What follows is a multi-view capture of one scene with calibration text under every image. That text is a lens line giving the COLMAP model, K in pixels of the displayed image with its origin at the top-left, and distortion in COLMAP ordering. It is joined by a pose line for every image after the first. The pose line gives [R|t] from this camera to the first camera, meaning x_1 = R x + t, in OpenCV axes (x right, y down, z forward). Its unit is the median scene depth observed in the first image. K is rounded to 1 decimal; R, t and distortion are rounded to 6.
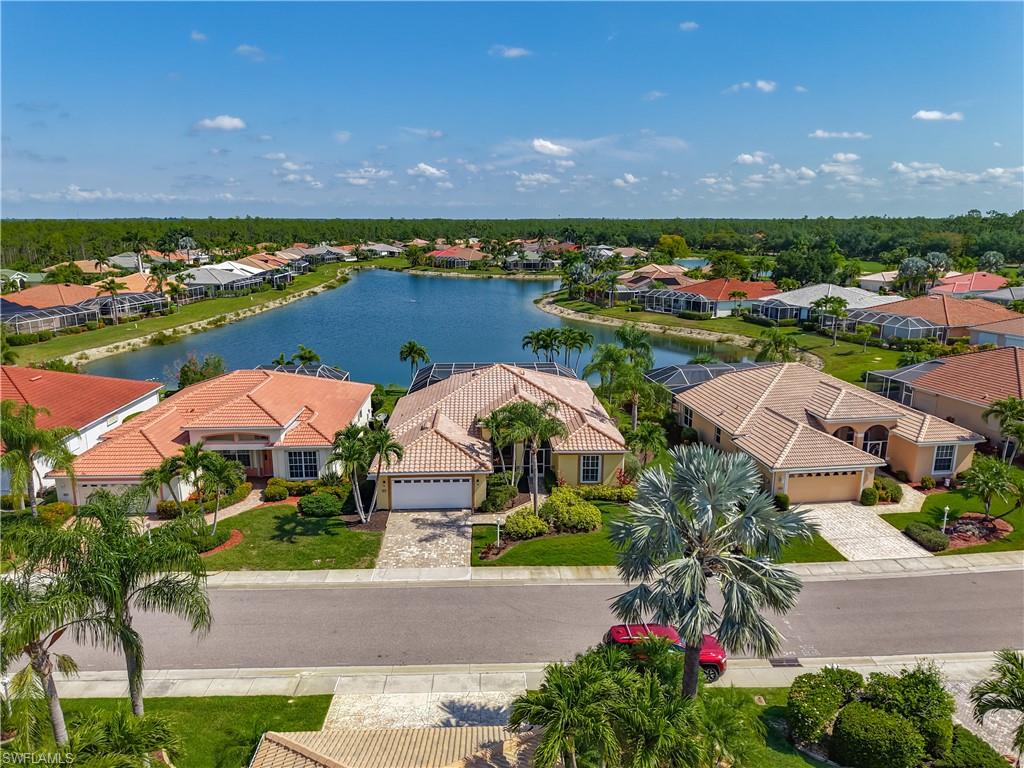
lens RADIAL K [[693.5, 0, 513.3], [0, 693.5, 384.3], [0, 0, 1]] dist [0.009255, -0.004594]
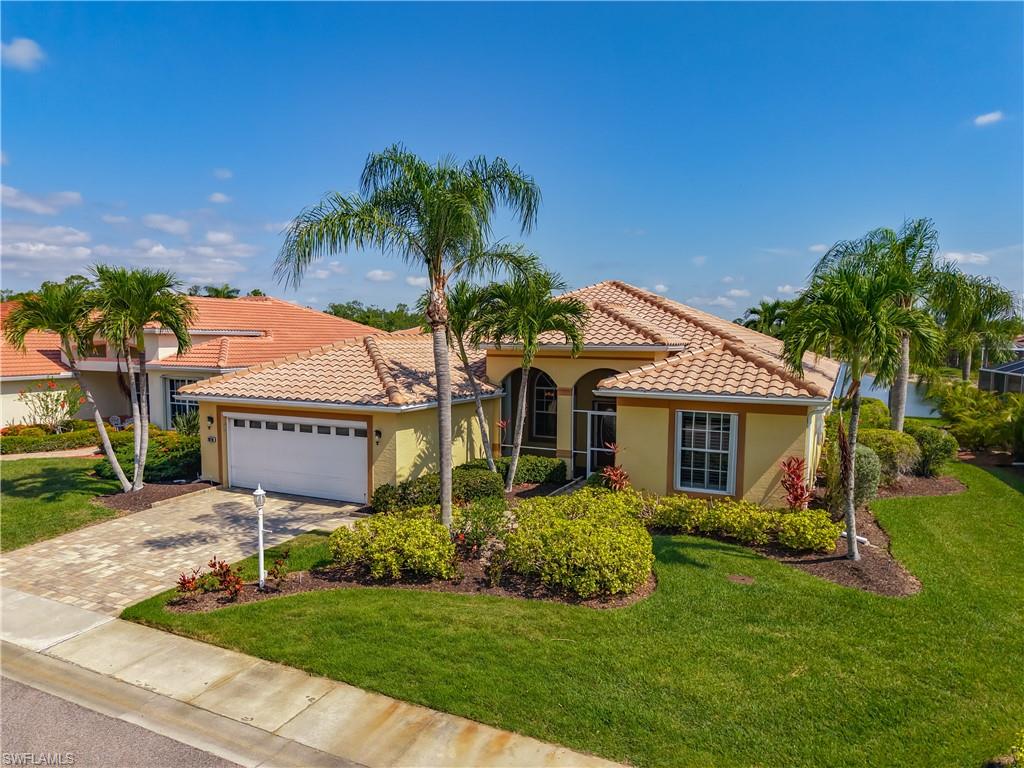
lens RADIAL K [[693.5, 0, 505.6], [0, 693.5, 382.7], [0, 0, 1]] dist [0.009255, -0.004594]
pose [[0.877917, 0.032459, -0.477711, 0.212860], [-0.113064, 0.983538, -0.140957, 0.167711], [0.465272, 0.177760, 0.867135, 0.721393]]
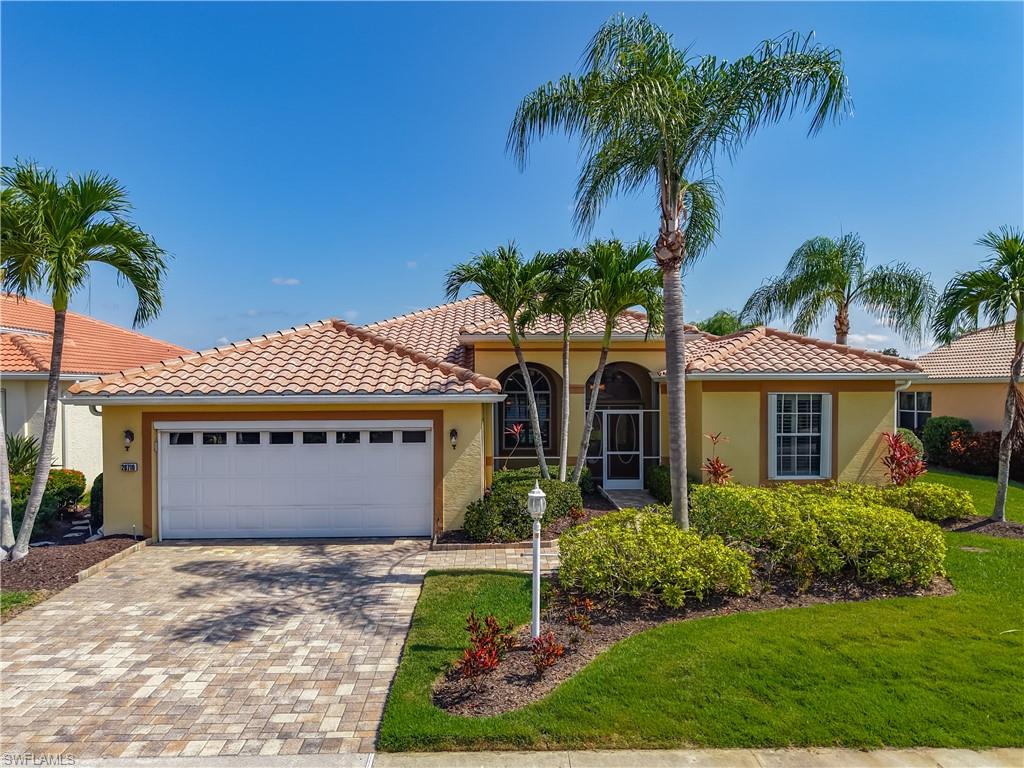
lens RADIAL K [[693.5, 0, 506.6], [0, 693.5, 387.0], [0, 0, 1]] dist [0.009255, -0.004594]
pose [[0.999755, -0.009209, -0.020124, -0.024291], [0.004209, 0.971836, -0.235623, 0.199689], [0.021727, 0.235480, 0.971636, 0.752622]]
